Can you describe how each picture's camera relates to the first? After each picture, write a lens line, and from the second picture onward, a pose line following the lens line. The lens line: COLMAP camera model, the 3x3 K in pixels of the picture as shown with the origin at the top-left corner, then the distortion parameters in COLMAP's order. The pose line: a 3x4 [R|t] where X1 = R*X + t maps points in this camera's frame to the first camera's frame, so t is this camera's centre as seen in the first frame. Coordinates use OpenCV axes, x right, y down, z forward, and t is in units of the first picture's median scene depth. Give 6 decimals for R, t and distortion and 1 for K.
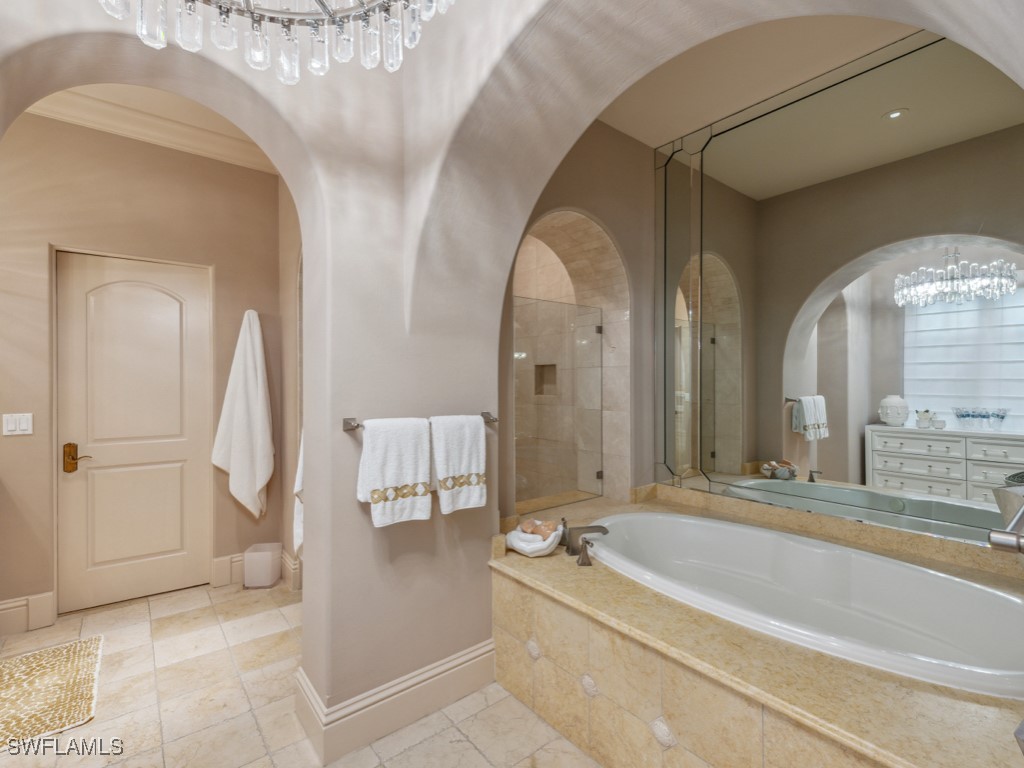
lens RADIAL K [[477.6, 0, 512.0], [0, 477.6, 384.0], [0, 0, 1]] dist [0.001621, 0.000062]
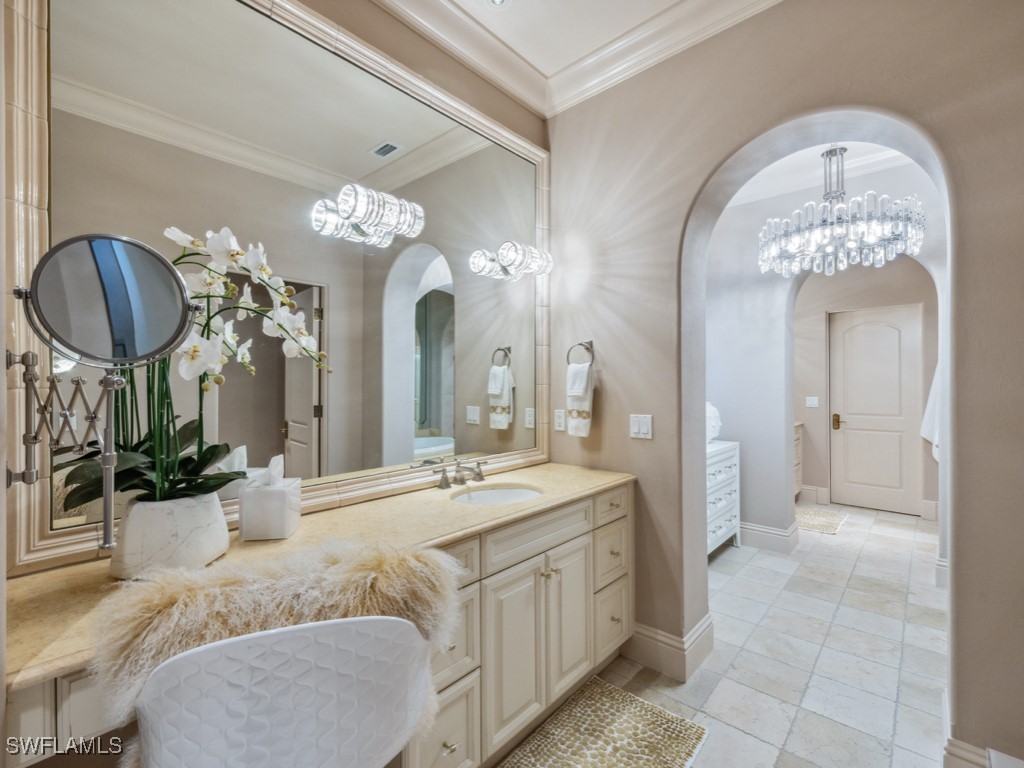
lens RADIAL K [[453.8, 0, 515.0], [0, 453.8, 385.5], [0, 0, 1]] dist [0.004401, -0.000789]
pose [[0.158197, 0.002387, -0.987405, 0.636270], [0.000944, 0.999996, 0.002569, 0.007075], [0.987407, -0.001339, 0.158195, -0.524061]]
